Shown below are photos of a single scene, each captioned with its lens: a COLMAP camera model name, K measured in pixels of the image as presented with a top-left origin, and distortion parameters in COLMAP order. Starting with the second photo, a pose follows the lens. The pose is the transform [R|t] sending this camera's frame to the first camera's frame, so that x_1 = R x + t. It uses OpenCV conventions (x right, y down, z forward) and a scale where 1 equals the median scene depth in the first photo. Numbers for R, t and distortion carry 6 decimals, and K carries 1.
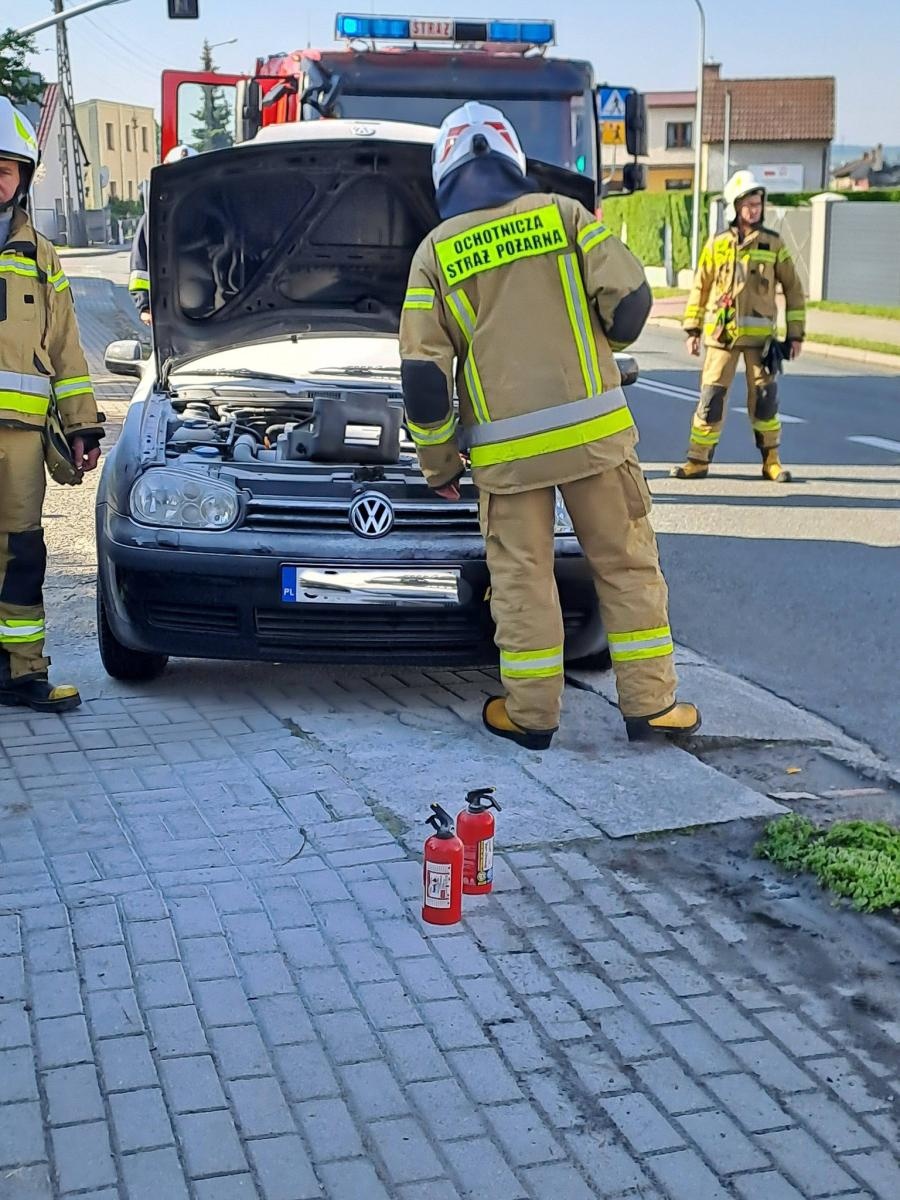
lens RADIAL K [[1980.8, 0, 466.3], [0, 1980.8, 699.7], [0, 0, 1]] dist [0.084382, -0.014661]
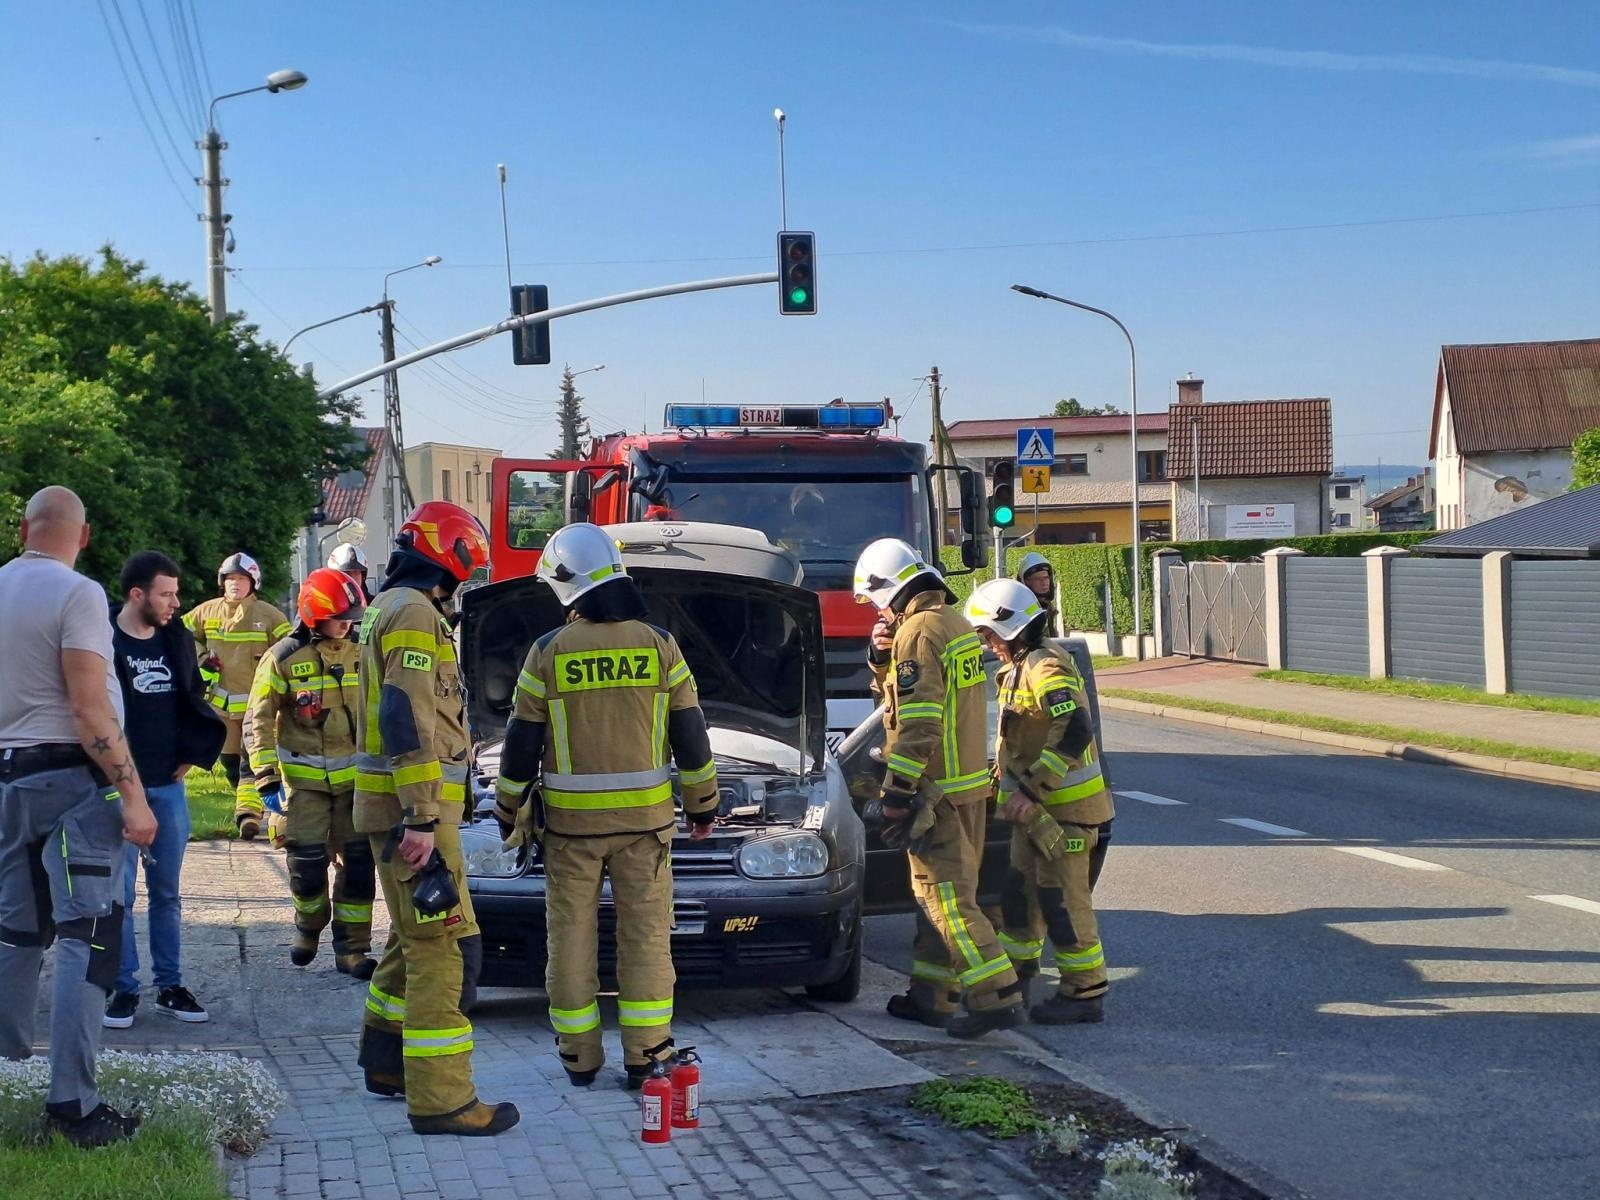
lens RADIAL K [[2641.1, 0, 716.0], [0, 2641.1, 622.9], [0, 0, 1]] dist [0.084382, -0.014661]
pose [[0.997272, -0.023135, -0.070101, 0.049688], [0.007439, 0.976285, -0.216363, 0.047665], [0.073444, 0.215251, 0.973793, -0.254922]]
